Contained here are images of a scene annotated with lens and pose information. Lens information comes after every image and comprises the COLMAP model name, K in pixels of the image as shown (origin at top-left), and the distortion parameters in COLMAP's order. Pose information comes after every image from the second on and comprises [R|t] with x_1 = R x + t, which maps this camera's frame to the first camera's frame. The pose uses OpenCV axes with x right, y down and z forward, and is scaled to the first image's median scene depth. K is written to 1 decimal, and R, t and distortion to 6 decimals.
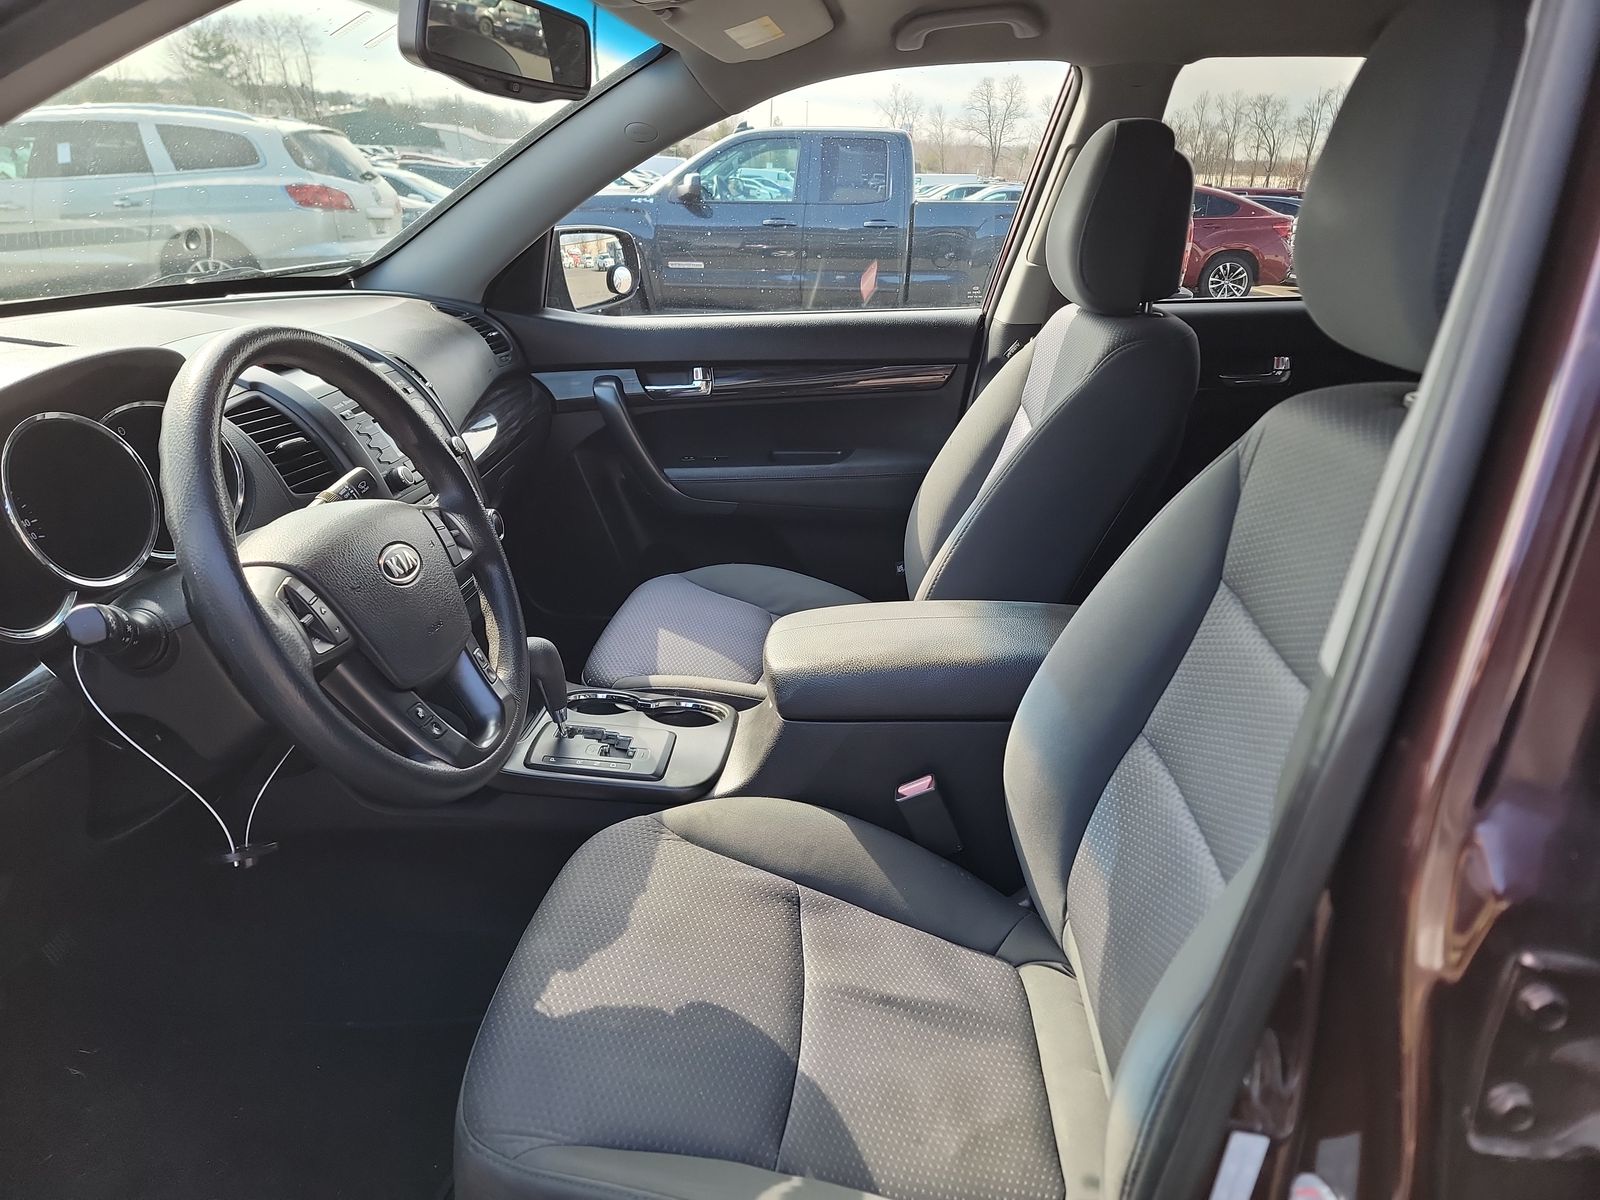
lens RADIAL K [[1081.9, 0, 806.2], [0, 1081.9, 609.1], [0, 0, 1]] dist [0.038893, -0.034449]
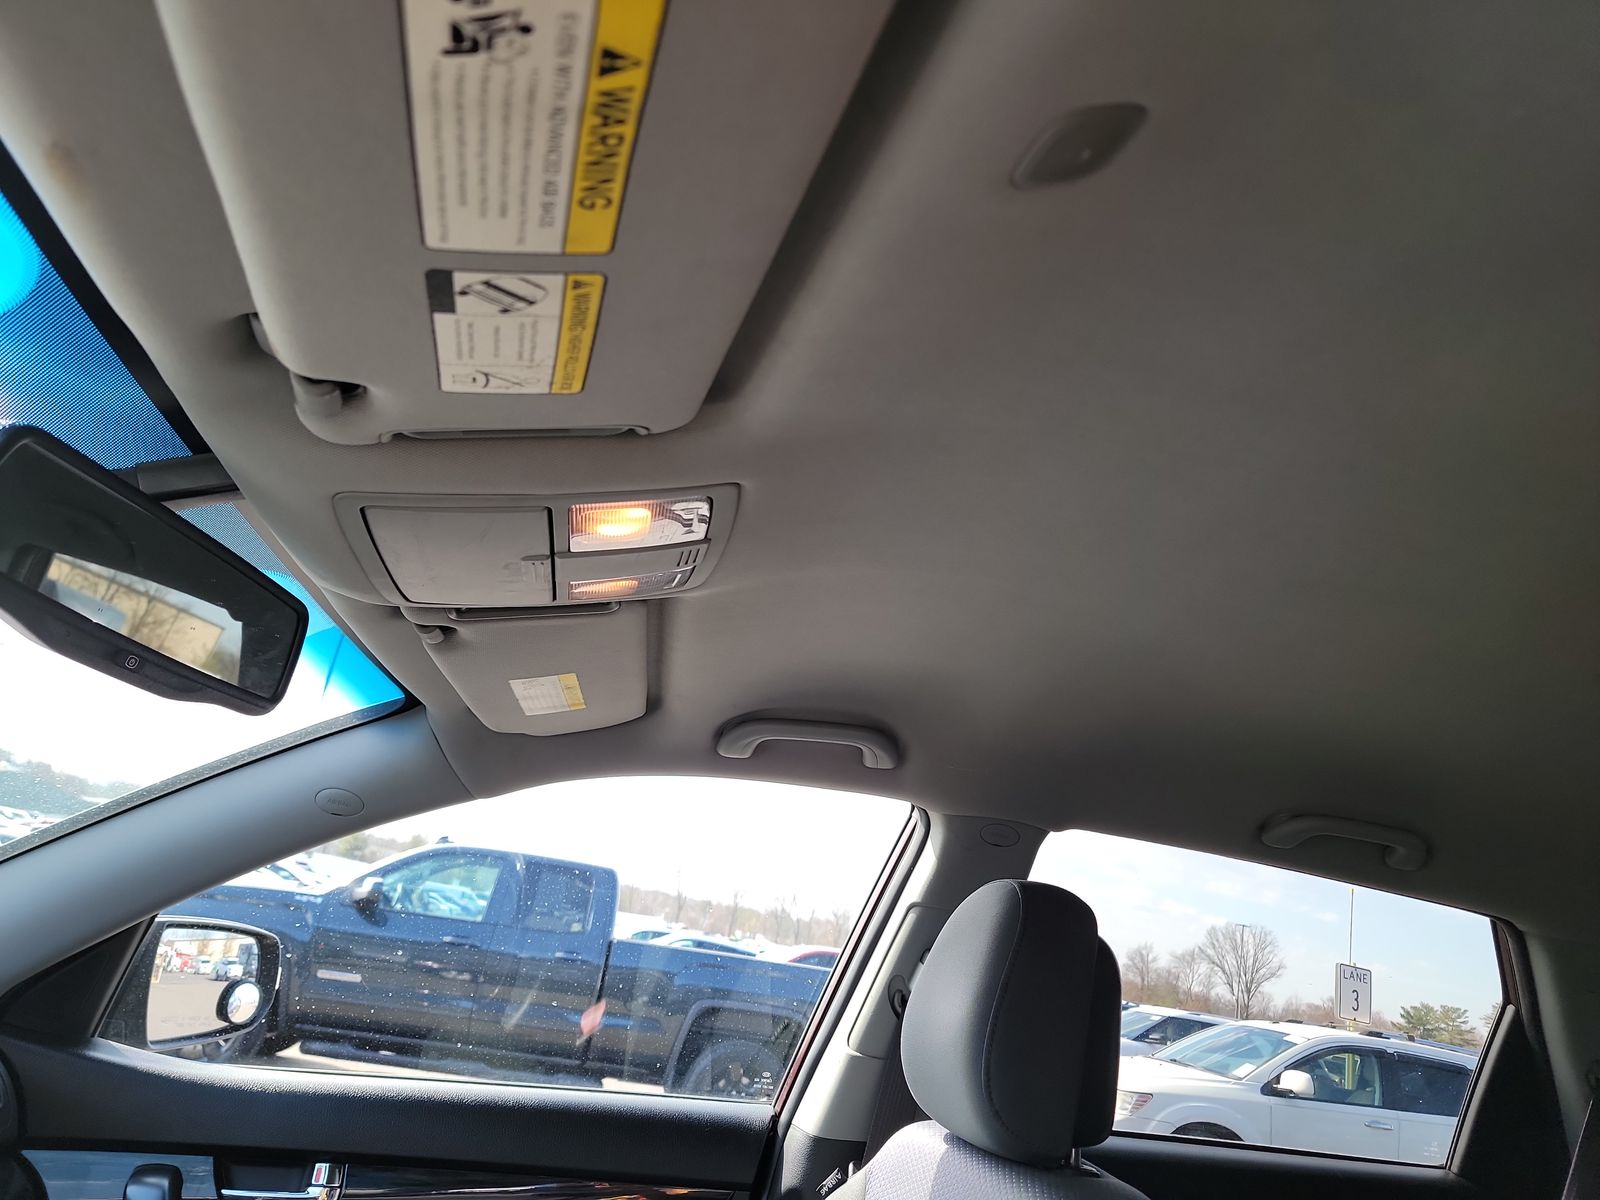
lens RADIAL K [[1081.9, 0, 806.2], [0, 1081.9, 609.1], [0, 0, 1]] dist [0.038893, -0.034449]
pose [[0.953856, 0.198652, 0.225160, -0.030689], [-0.019749, 0.789749, -0.613112, -0.072441], [-0.299616, 0.580374, 0.757229, 0.199243]]
